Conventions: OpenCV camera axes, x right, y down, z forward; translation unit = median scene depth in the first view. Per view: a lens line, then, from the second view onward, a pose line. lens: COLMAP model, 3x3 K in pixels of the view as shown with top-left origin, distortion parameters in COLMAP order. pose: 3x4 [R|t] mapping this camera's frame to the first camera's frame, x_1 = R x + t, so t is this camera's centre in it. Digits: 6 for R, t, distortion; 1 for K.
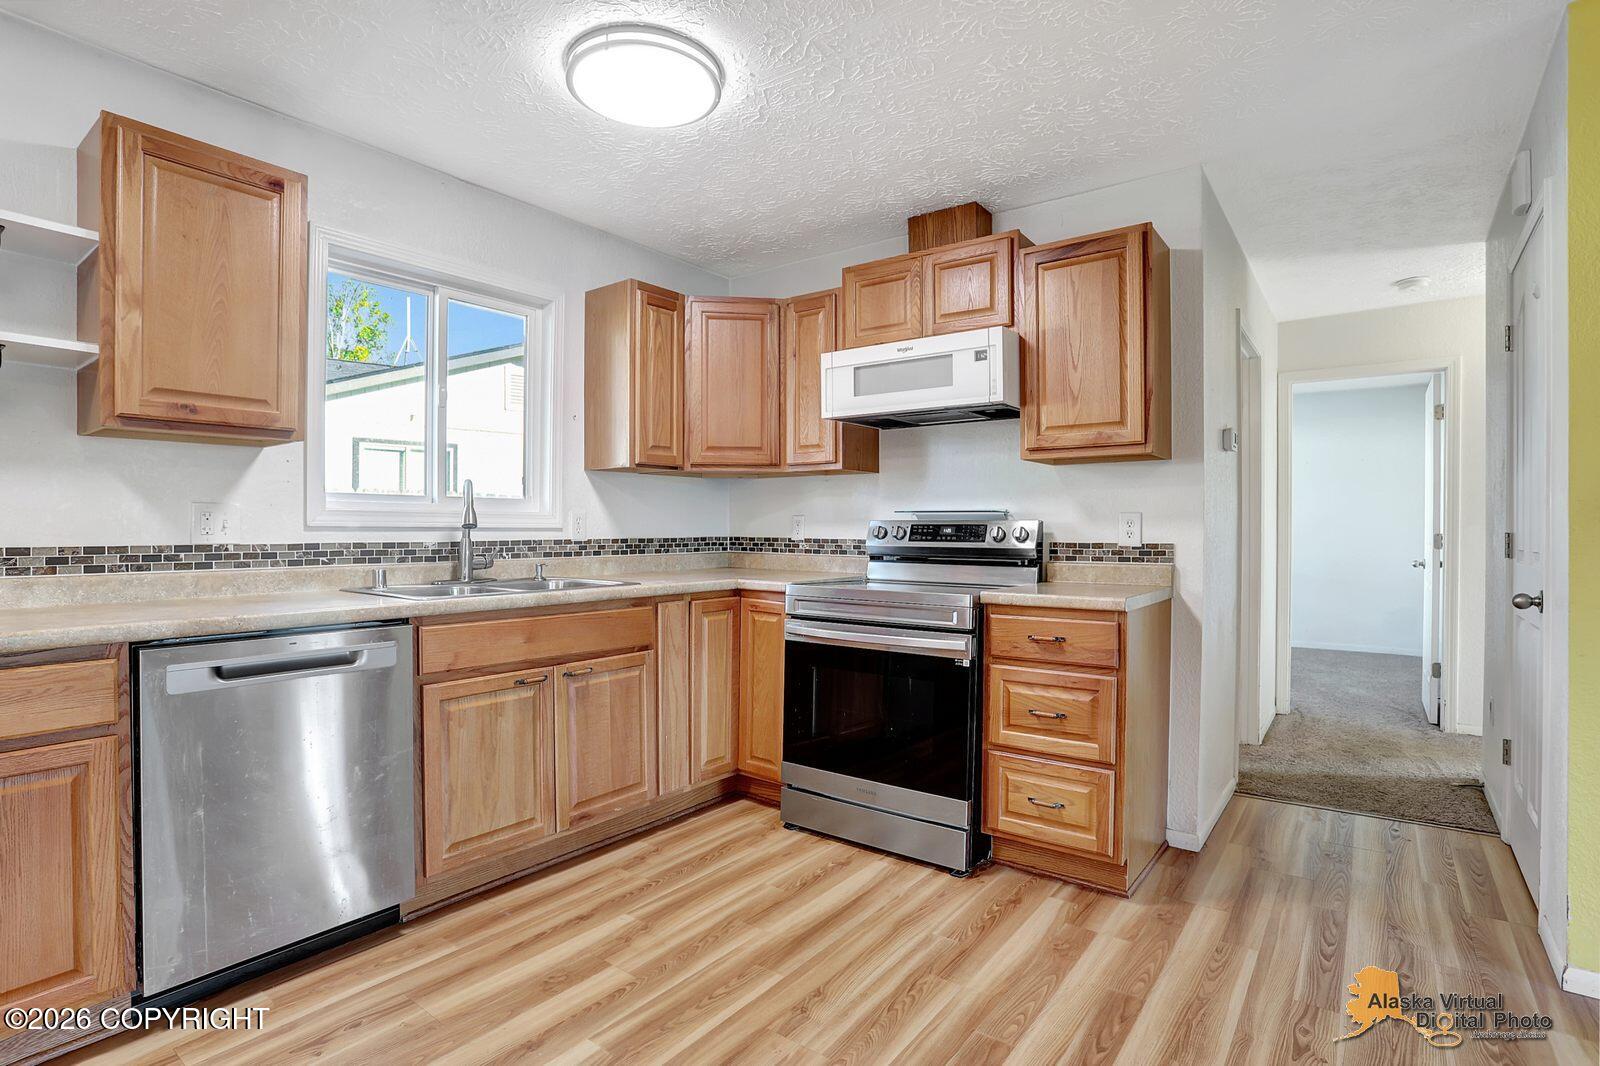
lens RADIAL K [[785.5, 0, 800.0], [0, 785.5, 533.0], [0, 0, 1]] dist [-0.080336, 0.033441]
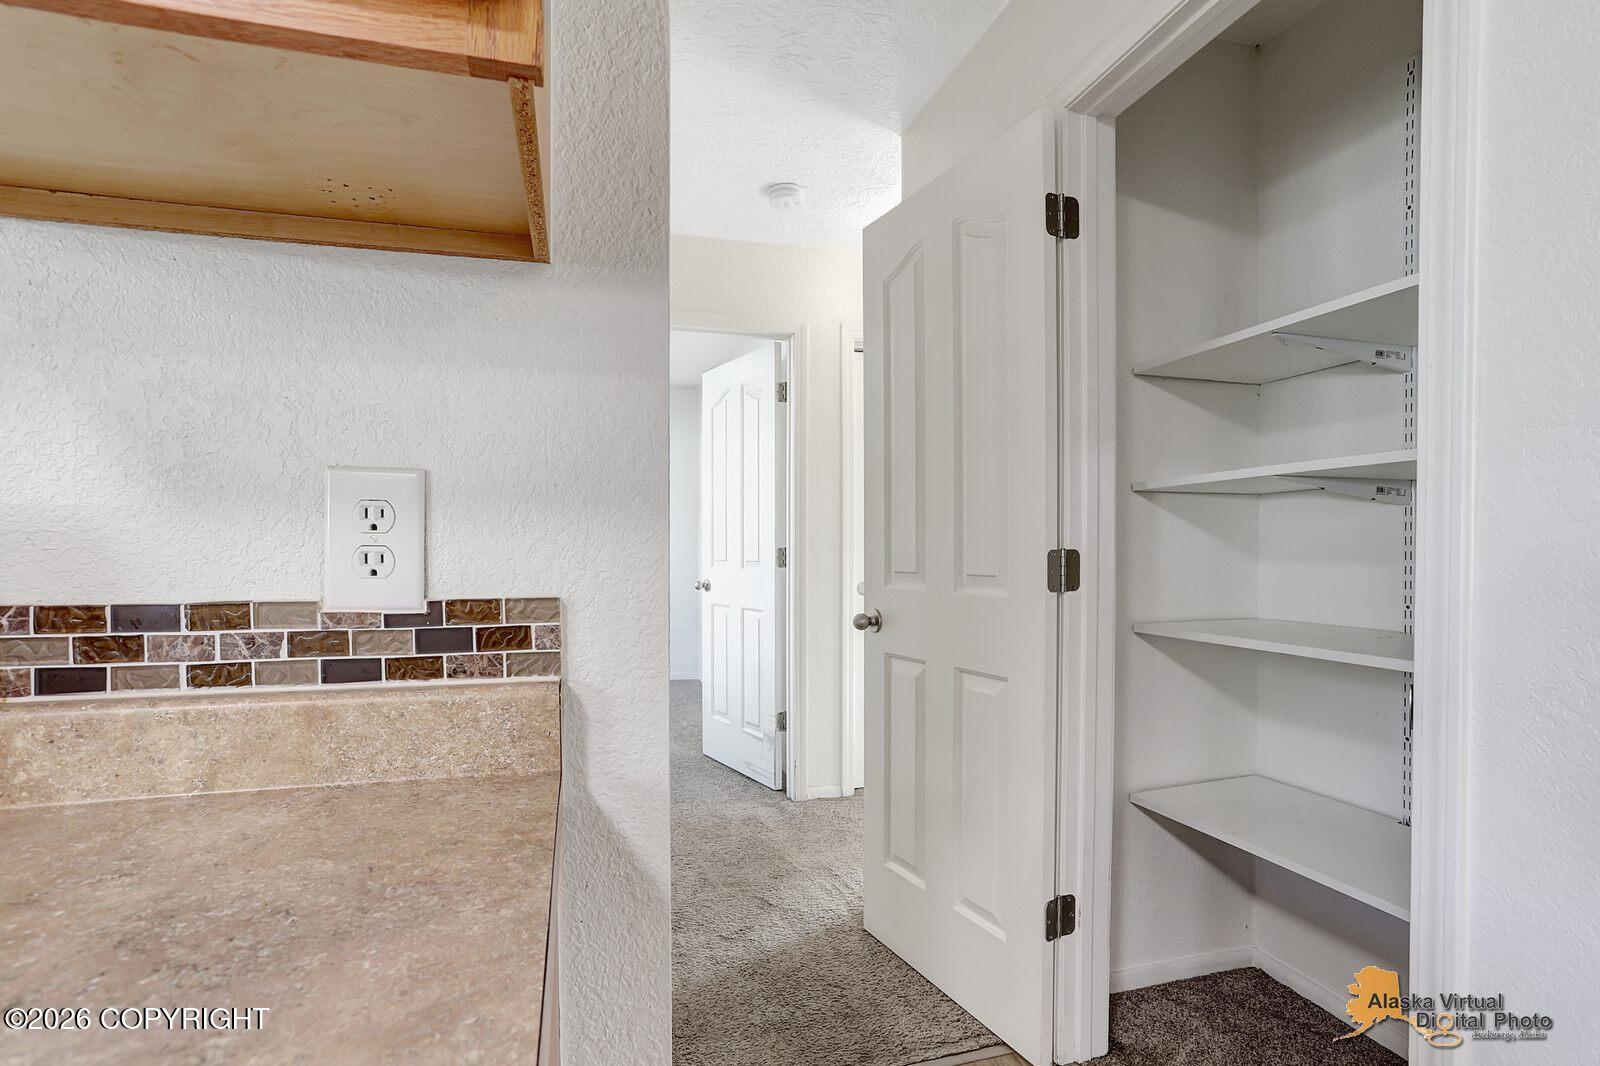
lens RADIAL K [[800.0, 0, 800.8], [0, 800.0, 560.8], [0, 0, 1]] dist [-0.035181, 0.035604]
pose [[0.606094, -0.018571, 0.795176, 0.339461], [0.003705, 0.999782, 0.020526, -0.003416], [-0.795384, -0.009495, 0.606031, 0.816567]]
